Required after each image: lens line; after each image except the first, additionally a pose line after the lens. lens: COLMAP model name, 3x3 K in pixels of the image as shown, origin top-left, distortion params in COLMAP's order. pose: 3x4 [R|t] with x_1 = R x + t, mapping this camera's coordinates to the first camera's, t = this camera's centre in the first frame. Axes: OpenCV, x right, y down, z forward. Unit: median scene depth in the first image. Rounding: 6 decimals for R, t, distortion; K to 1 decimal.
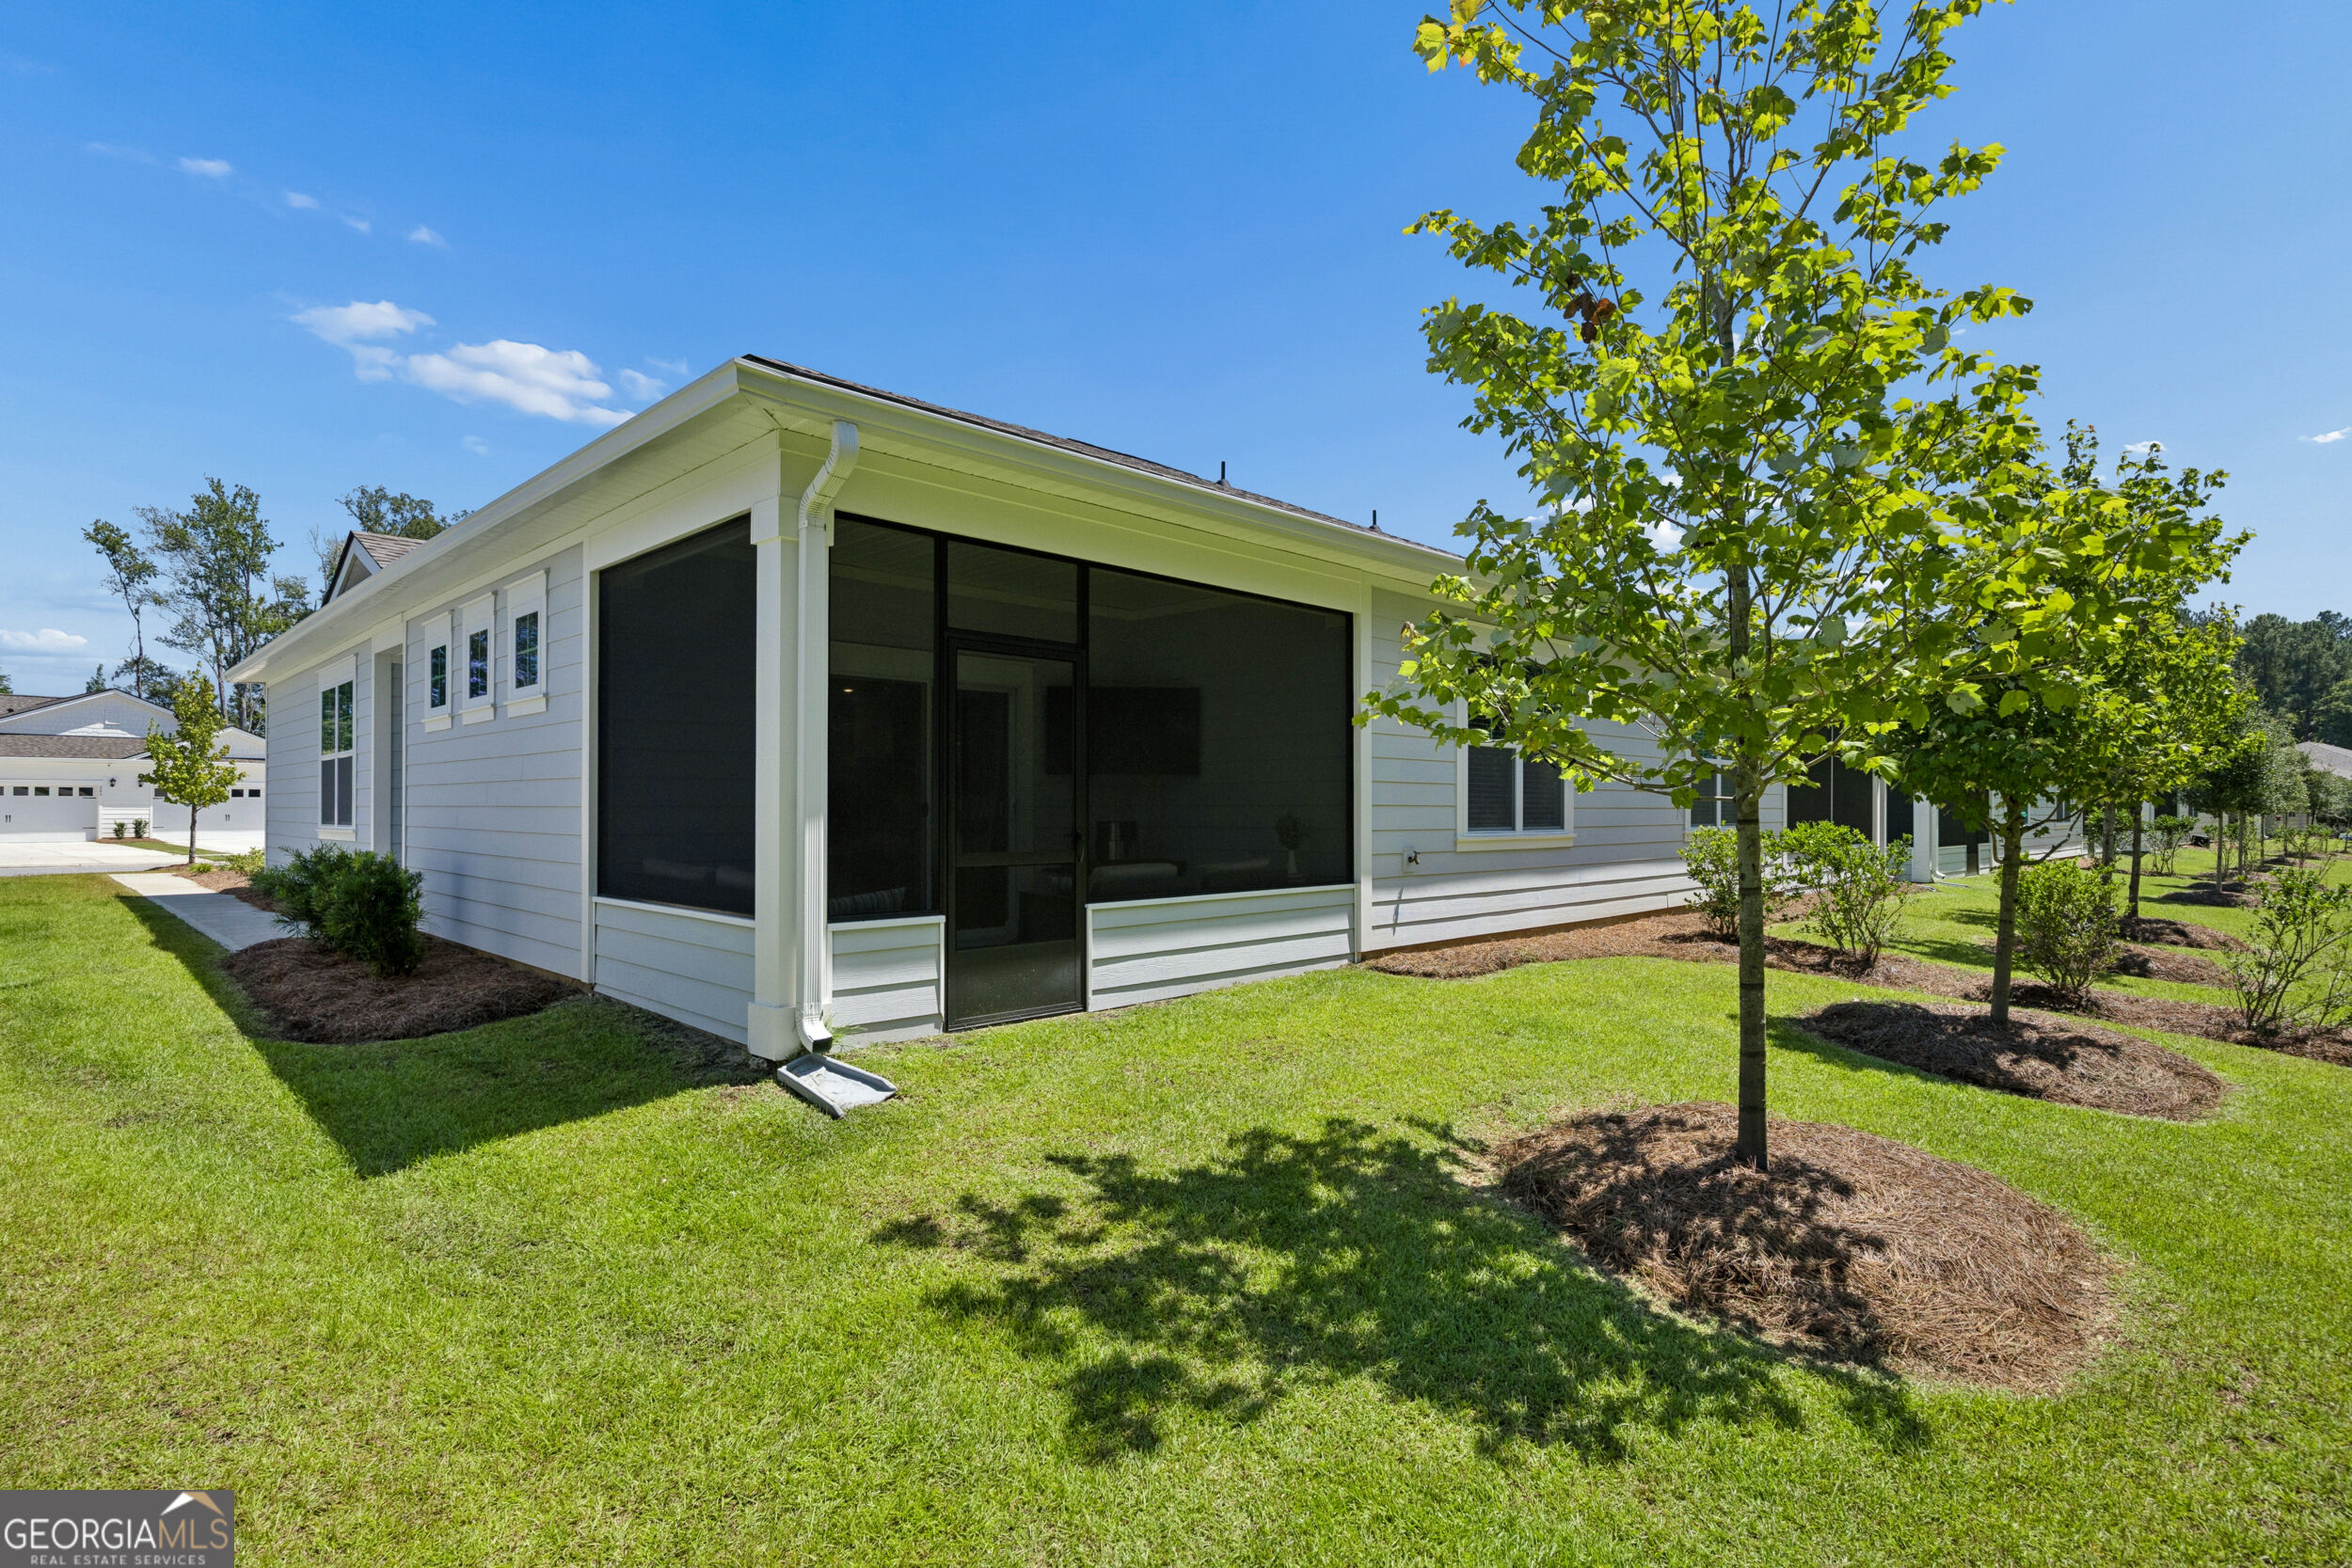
lens RADIAL K [[1187.1, 0, 1176.0], [0, 1187.1, 806.2], [0, 0, 1]] dist [-0.001099, 0.000106]
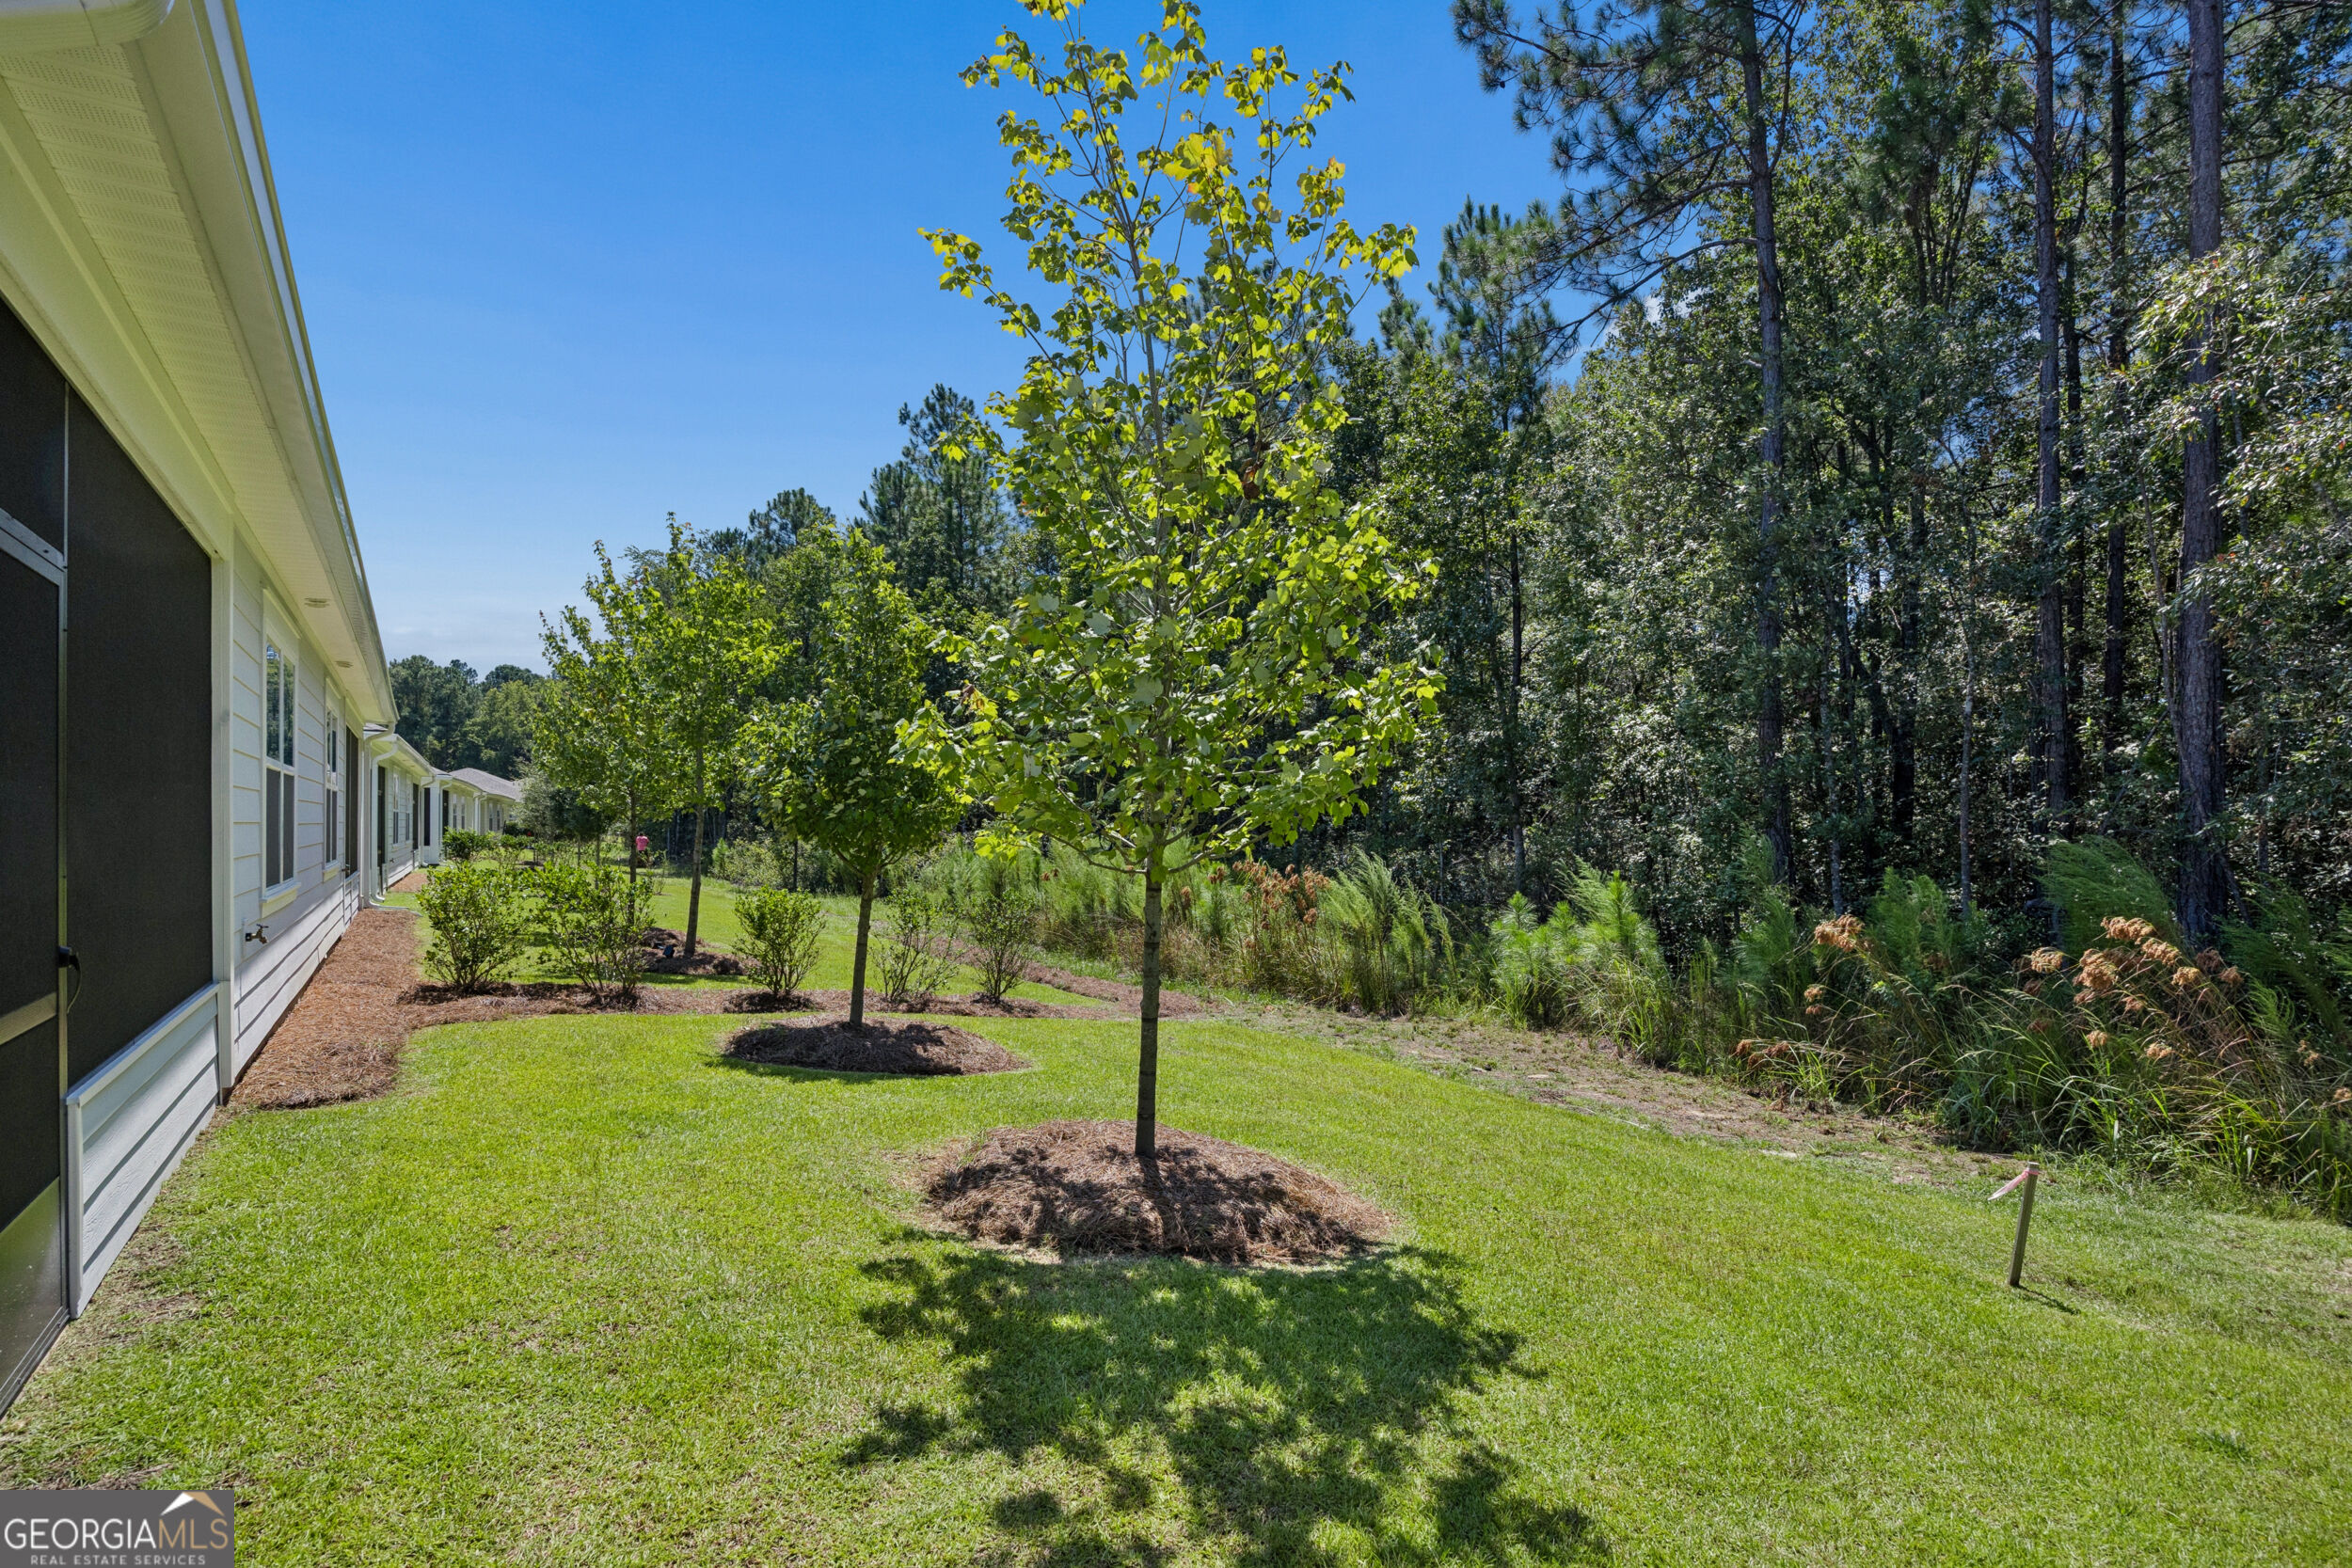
lens RADIAL K [[1129.1, 0, 1174.2], [0, 1129.1, 804.8], [0, 0, 1]] dist [-0.000891, 0.000141]
pose [[0.194069, 0.017009, 0.980840, -0.629415], [-0.010086, 0.999831, -0.015343, -0.054091], [-0.980936, -0.006915, 0.194208, 0.656858]]
